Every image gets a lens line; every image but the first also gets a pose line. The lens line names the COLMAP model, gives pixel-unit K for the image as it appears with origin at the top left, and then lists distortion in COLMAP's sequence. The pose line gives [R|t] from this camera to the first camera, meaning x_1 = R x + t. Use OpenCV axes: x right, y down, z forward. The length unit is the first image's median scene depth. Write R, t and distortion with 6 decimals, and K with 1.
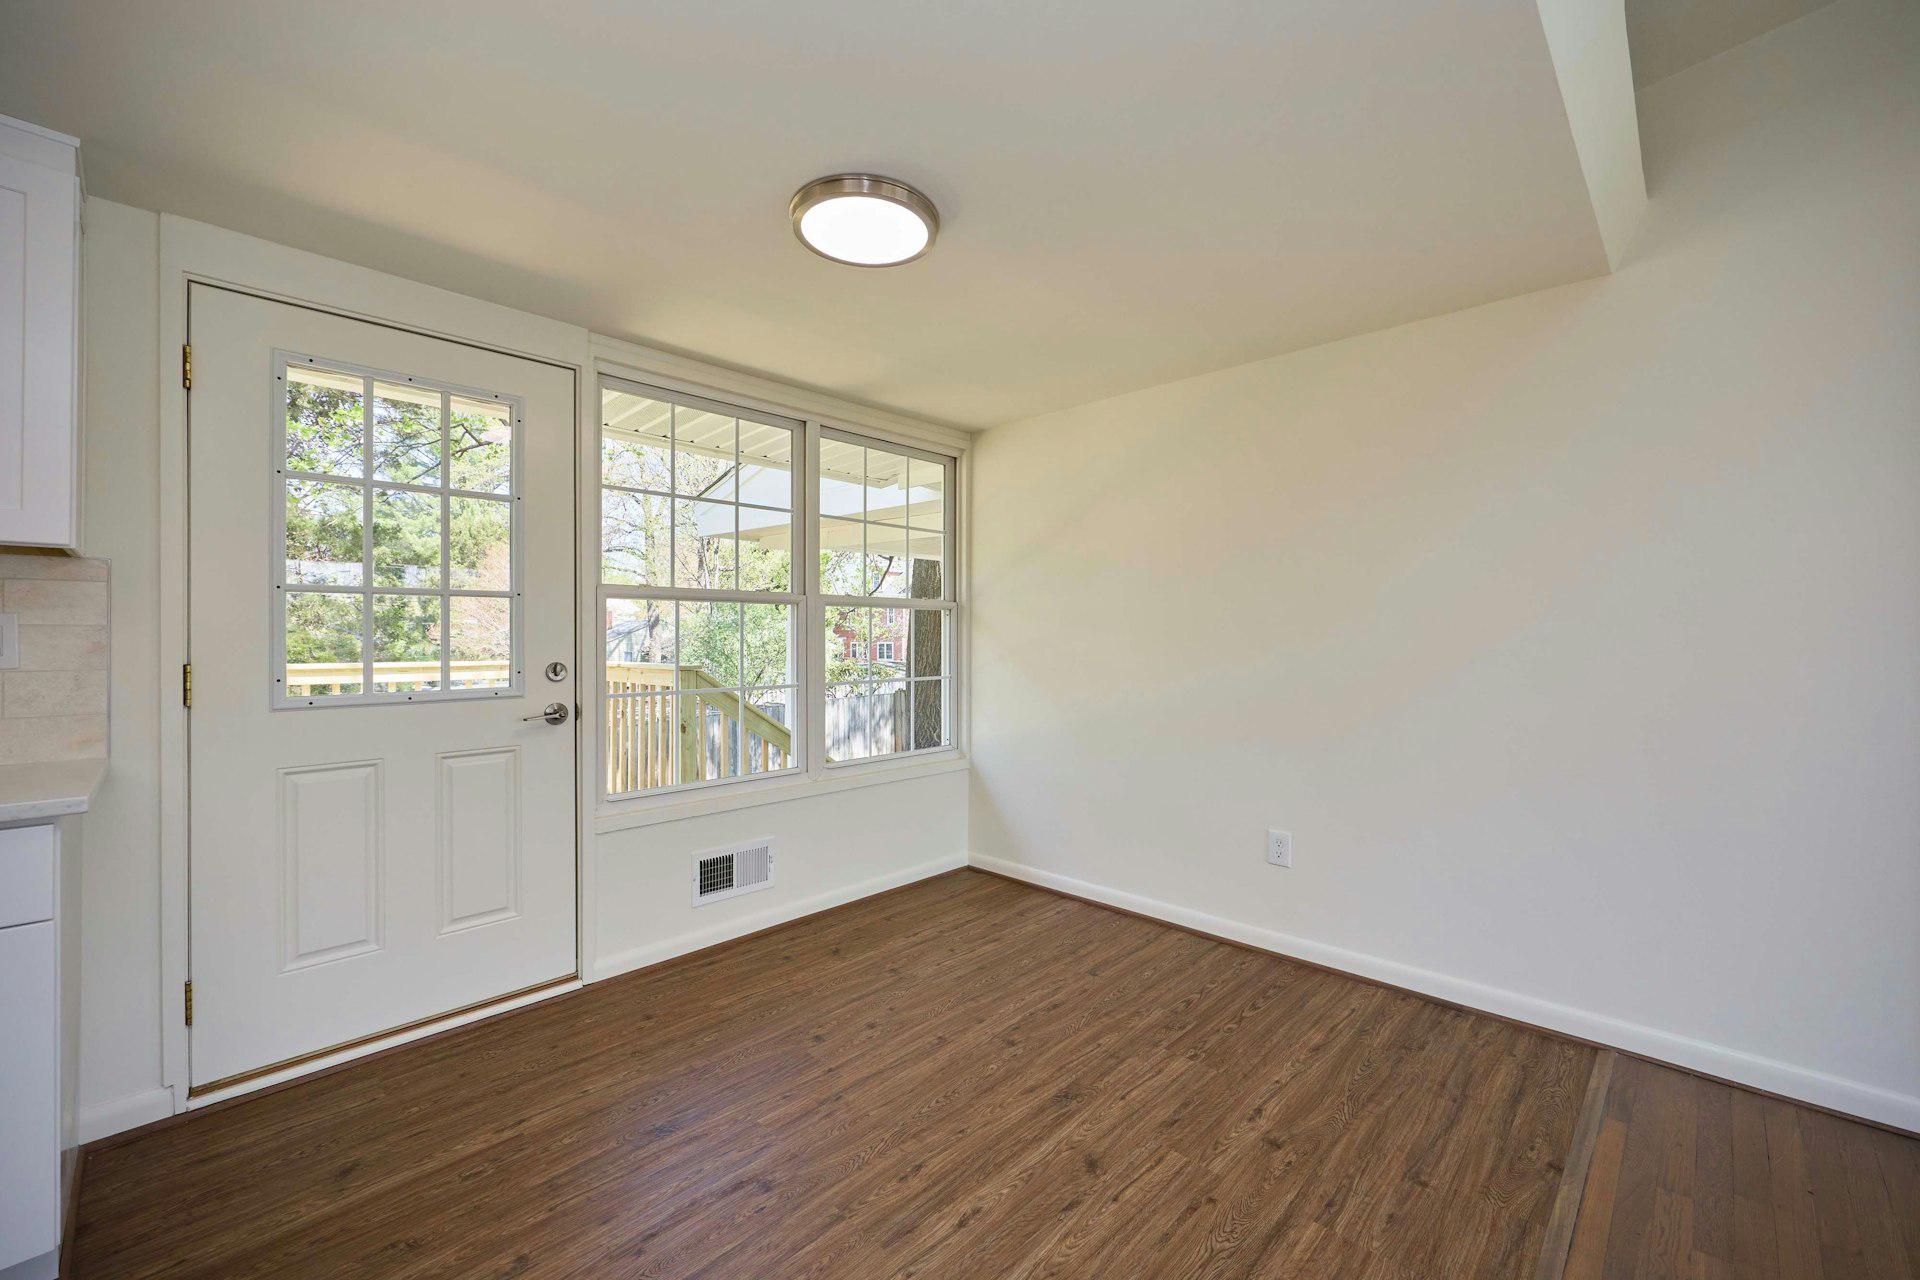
lens RADIAL K [[843.0, 0, 996.6], [0, 843.0, 635.4], [0, 0, 1]] dist [0.003310, 0.000070]
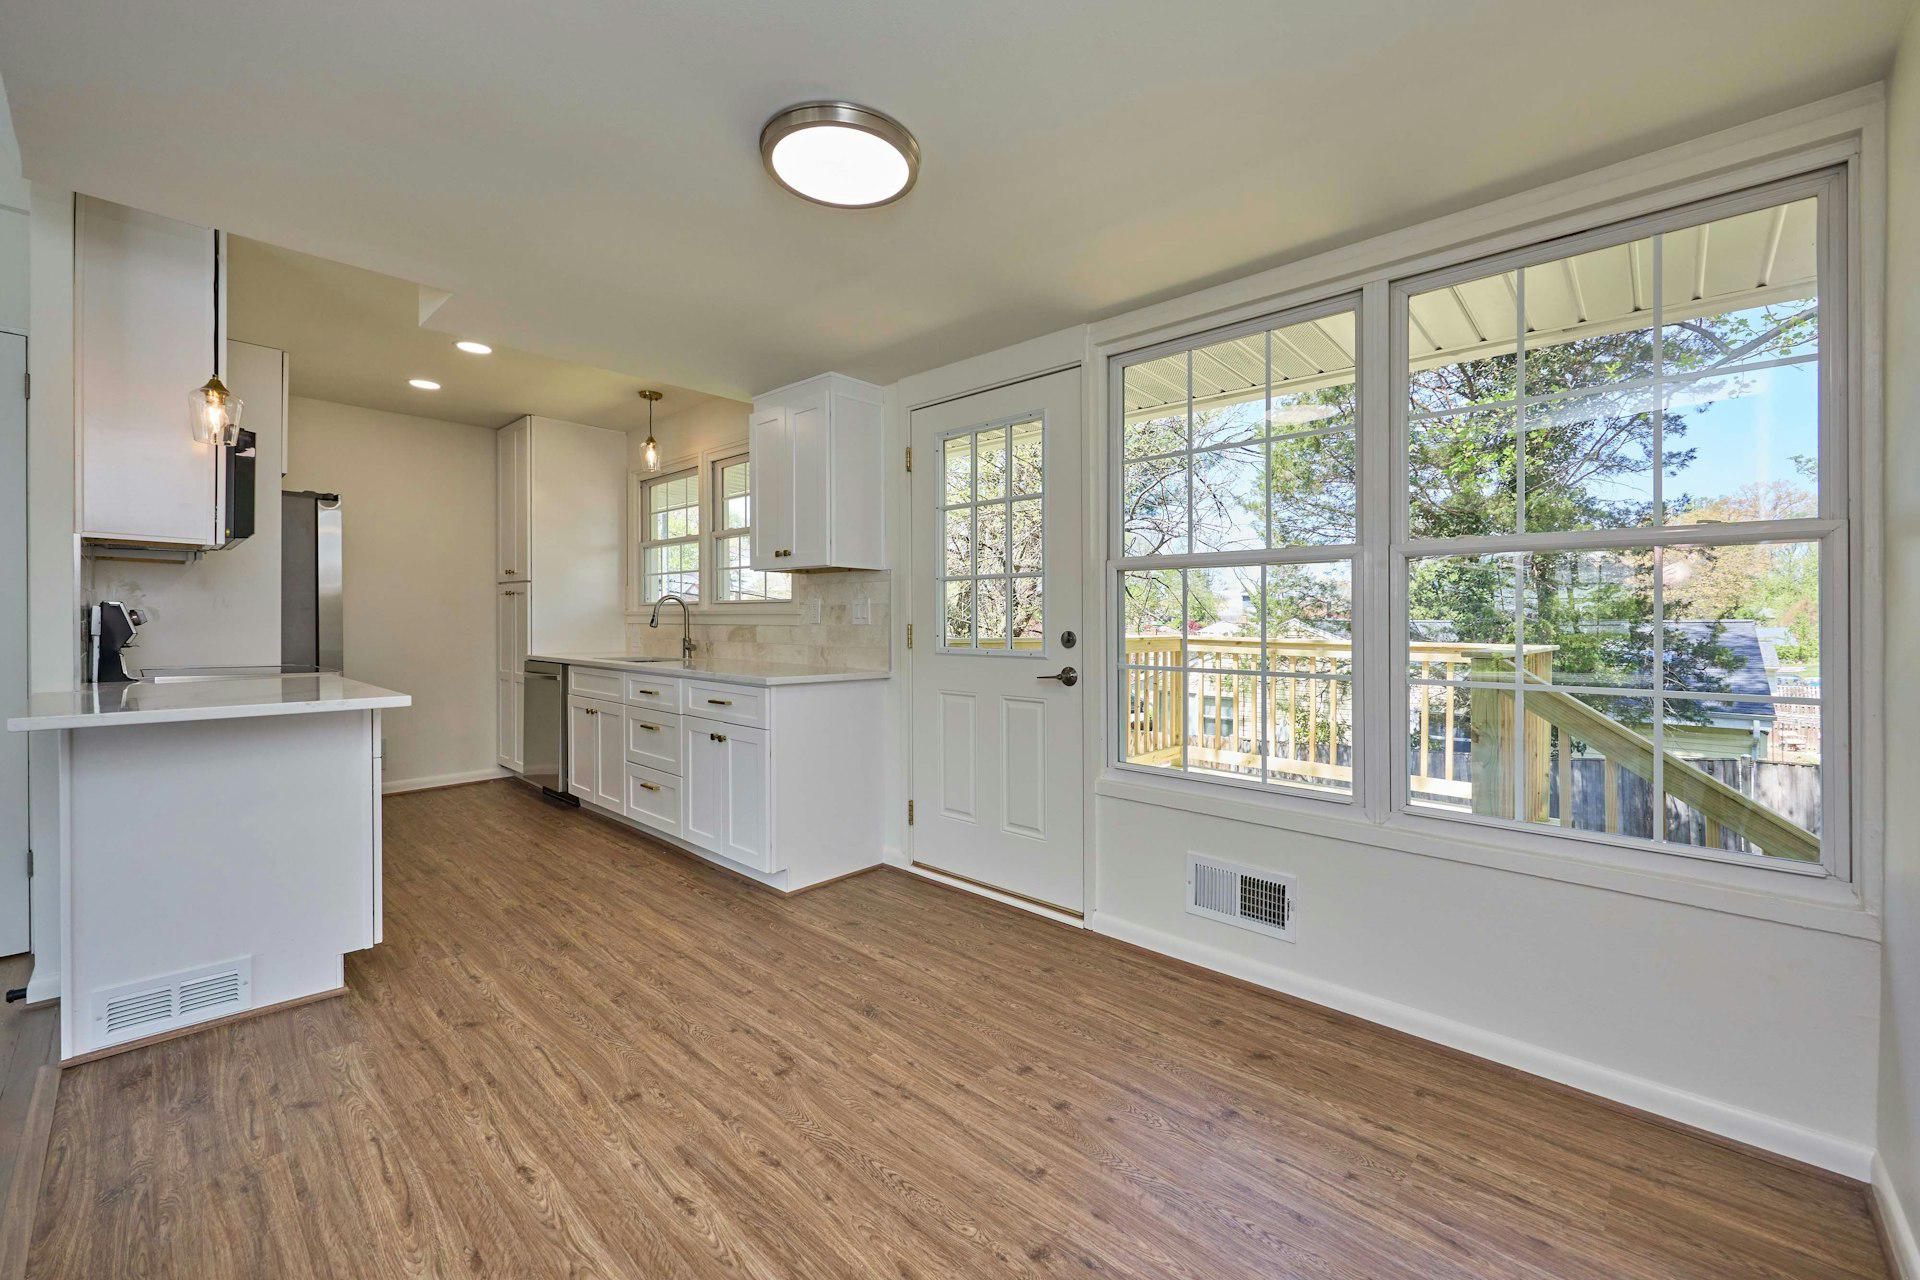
lens RADIAL K [[843.0, 0, 996.6], [0, 843.0, 635.4], [0, 0, 1]] dist [0.003310, 0.000070]
pose [[-0.080795, 0.014134, -0.996631, 0.658408], [-0.005514, 0.999878, 0.014628, 0.023971], [0.996716, 0.006678, -0.080707, 1.066691]]
